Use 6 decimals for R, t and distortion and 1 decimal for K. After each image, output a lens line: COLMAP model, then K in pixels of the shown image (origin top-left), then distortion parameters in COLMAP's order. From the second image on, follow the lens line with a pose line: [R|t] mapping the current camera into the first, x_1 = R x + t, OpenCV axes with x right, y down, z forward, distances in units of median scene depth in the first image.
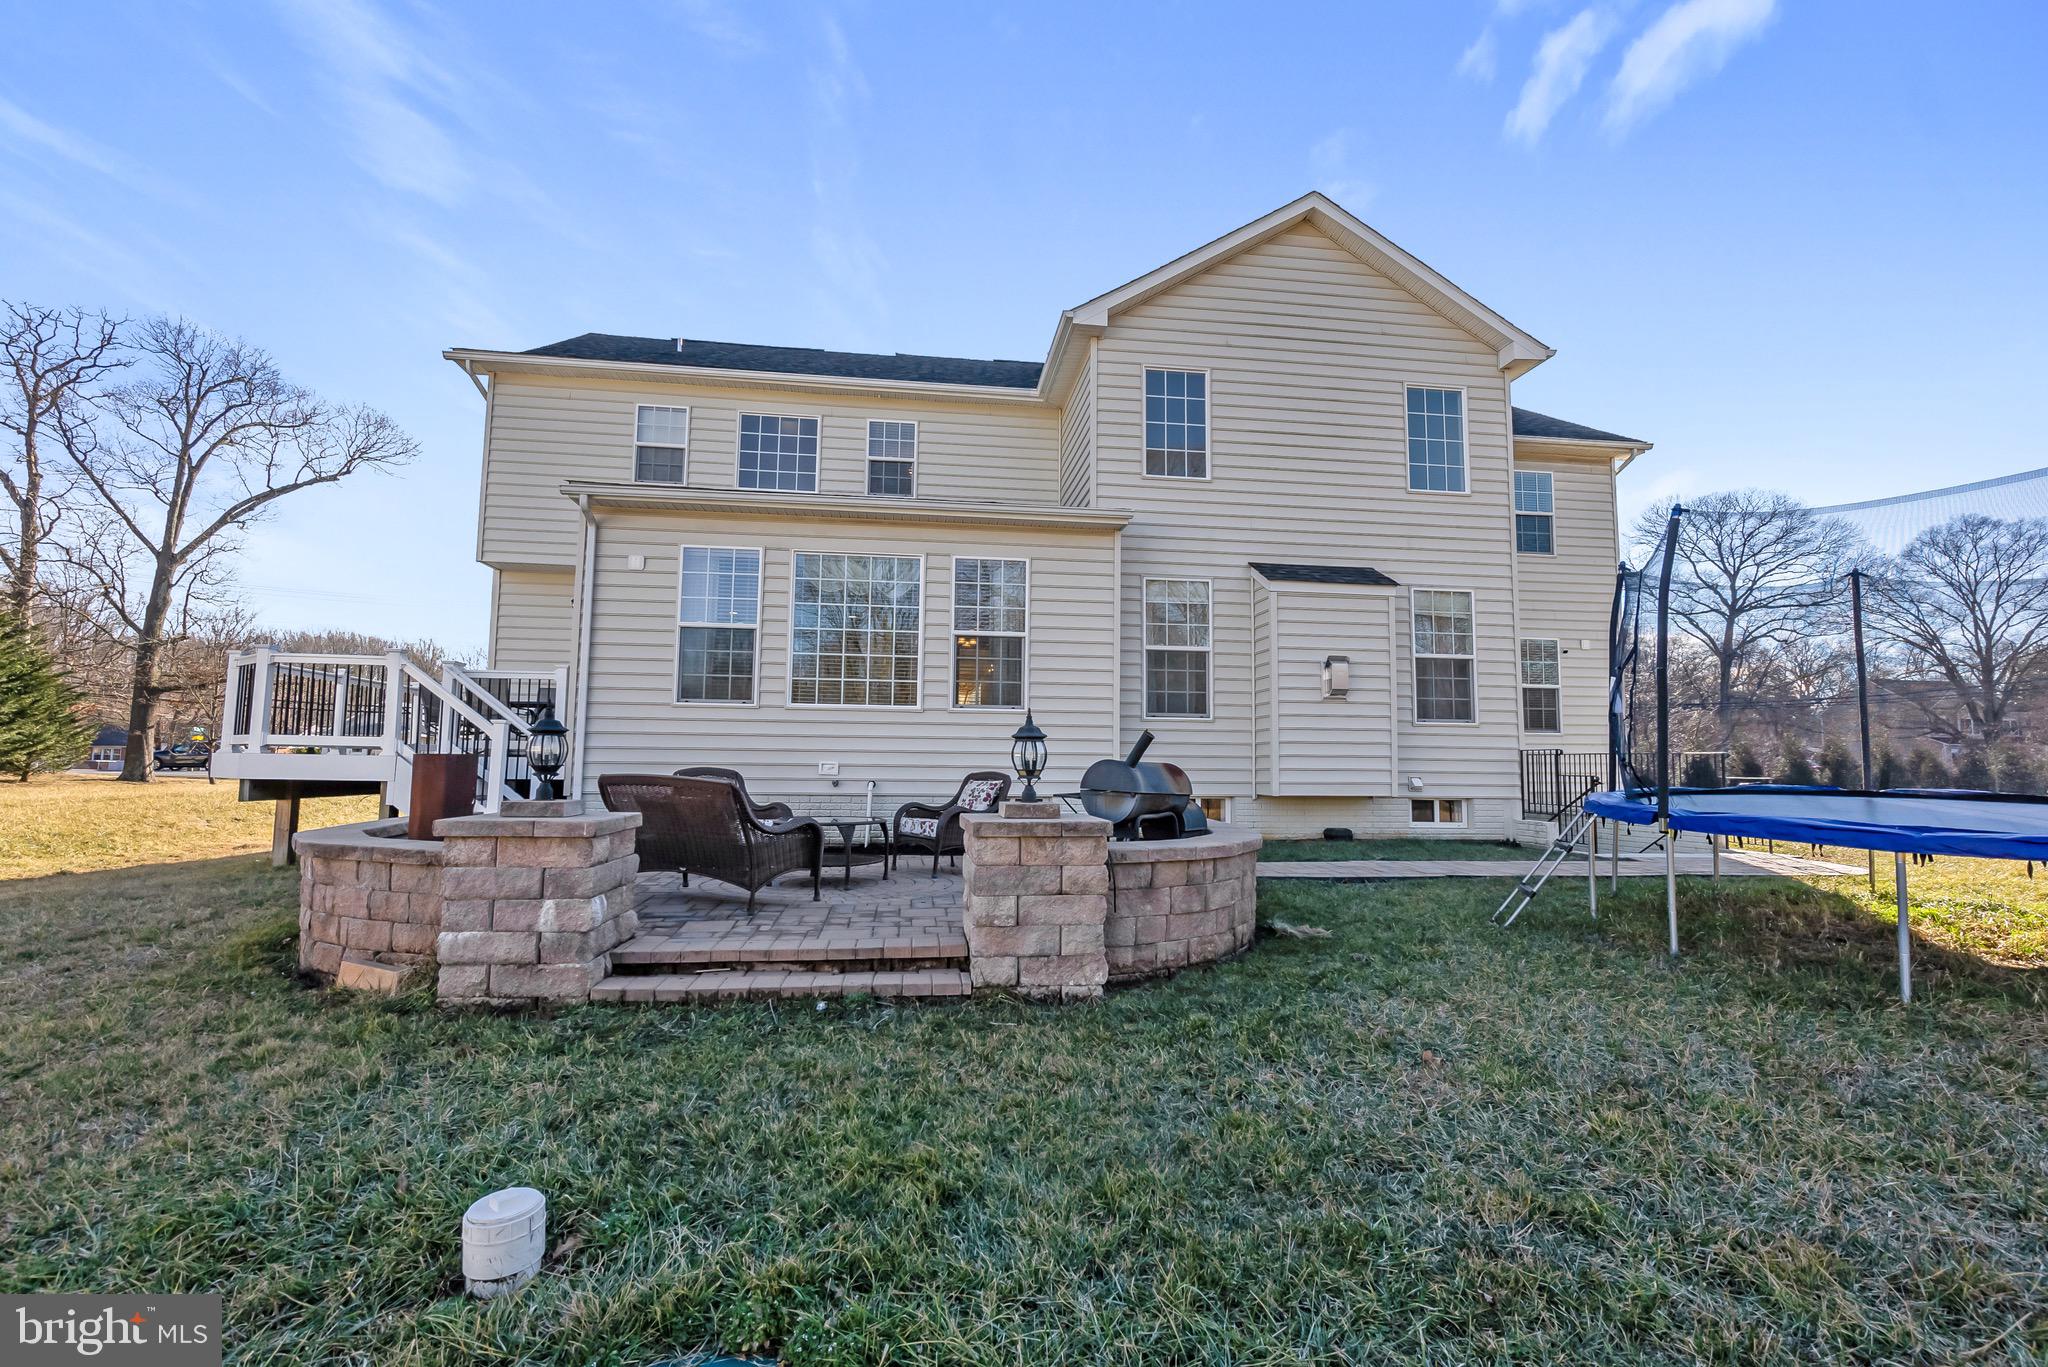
lens RADIAL K [[918.4, 0, 1026.6], [0, 918.4, 684.2], [0, 0, 1]] dist [-0.007456, 0.002072]
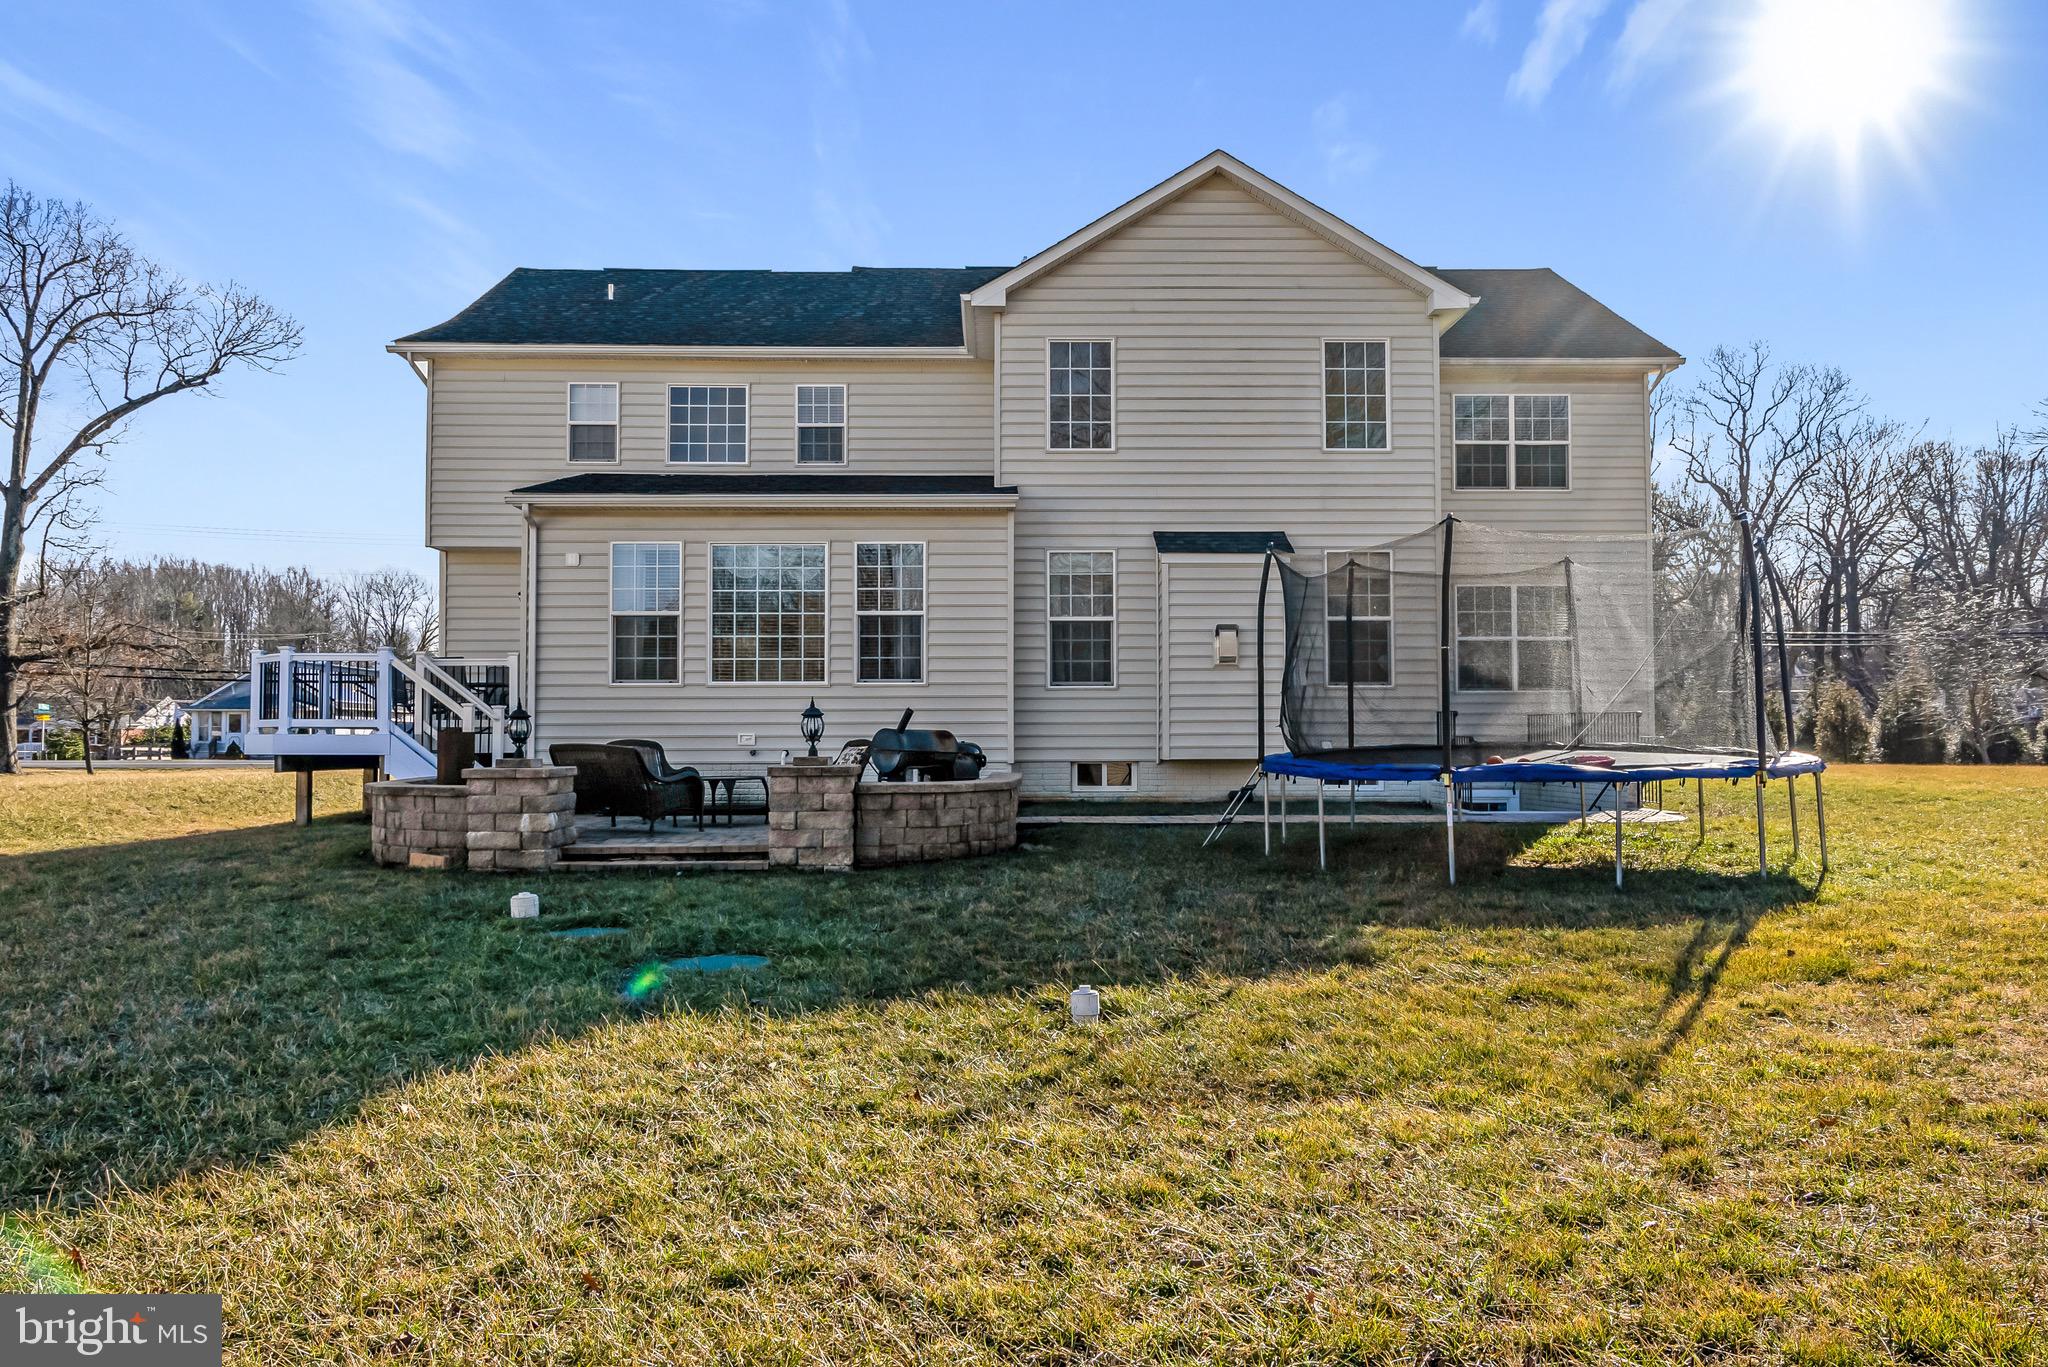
lens RADIAL K [[1422.6, 0, 1027.4], [0, 1422.6, 684.2], [0, 0, 1]] dist [-0.002343, 0.001575]
pose [[0.994108, -0.019278, -0.106667, 0.269016], [0.024619, 0.998497, 0.048976, -0.044906], [0.105563, -0.051313, 0.993088, -0.586942]]
